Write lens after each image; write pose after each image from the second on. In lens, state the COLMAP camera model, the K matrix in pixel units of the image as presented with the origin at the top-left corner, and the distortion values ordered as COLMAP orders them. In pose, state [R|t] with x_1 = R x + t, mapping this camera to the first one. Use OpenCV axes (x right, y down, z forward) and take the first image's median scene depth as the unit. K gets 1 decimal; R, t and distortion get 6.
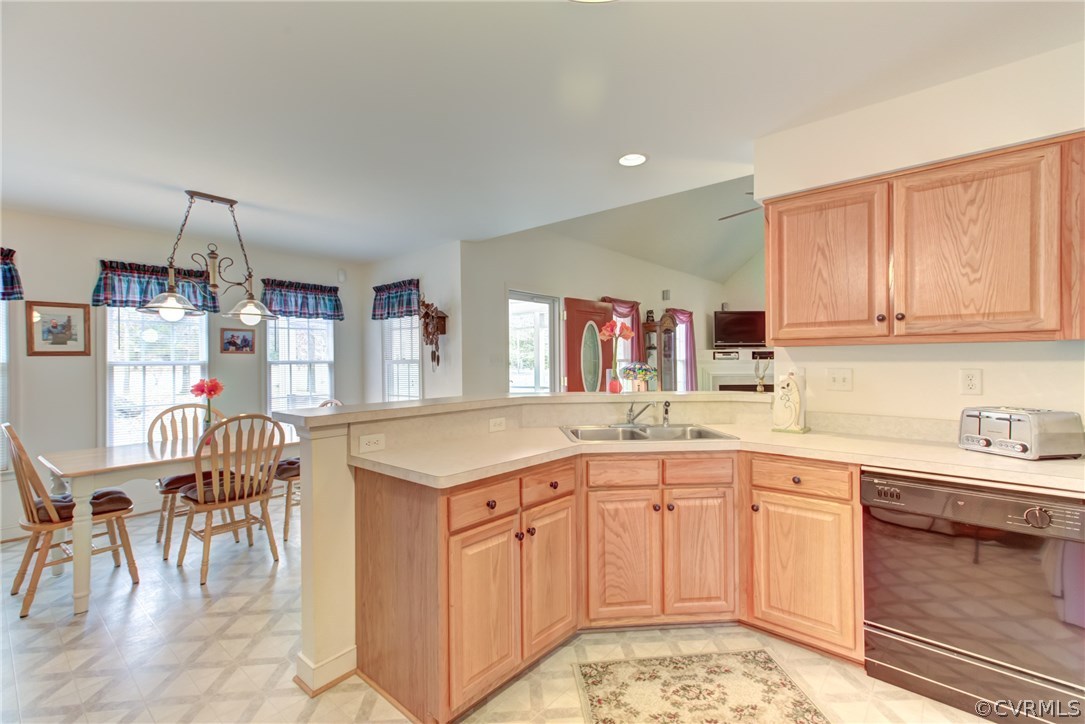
lens RADIAL K [[484.8, 0, 548.4], [0, 484.8, 356.8], [0, 0, 1]] dist [-0.000070, 0.008530]
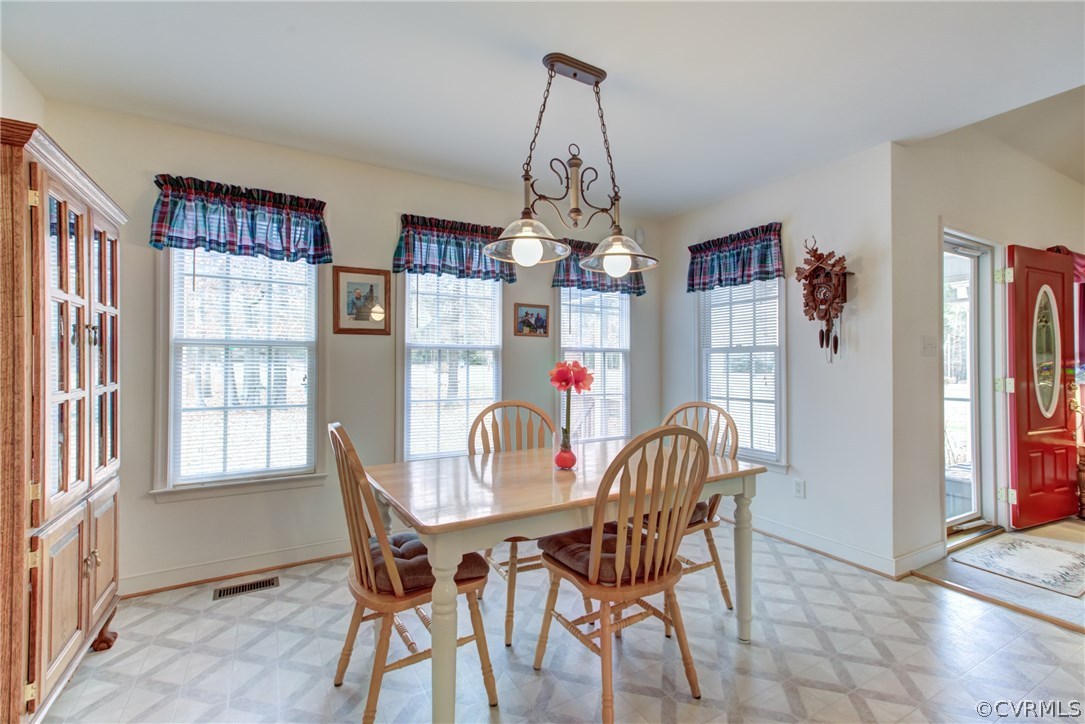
lens RADIAL K [[475.9, 0, 541.2], [0, 475.9, 358.9], [0, 0, 1]] dist [0.000025, 0.000504]
pose [[0.940193, 0.008902, -0.340525, -0.437675], [-0.010077, 0.999948, -0.001681, 0.035880], [0.340492, 0.005012, 0.940234, 0.349119]]
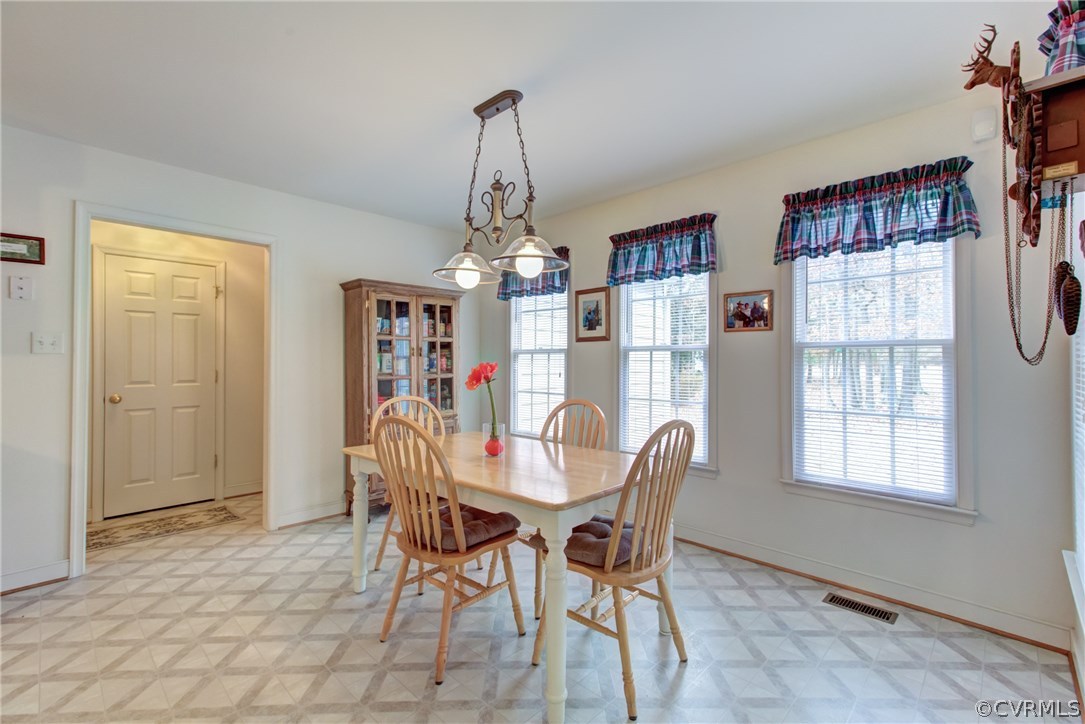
lens RADIAL K [[506.0, 0, 542.5], [0, 506.0, 362.0], [0, 0, 1]] dist [0.055157, 0.000387]
pose [[-0.072124, 0.003102, -0.997391, 0.037547], [0.001073, 0.999995, 0.003033, 0.035420], [0.997395, -0.000851, -0.072127, 0.938246]]
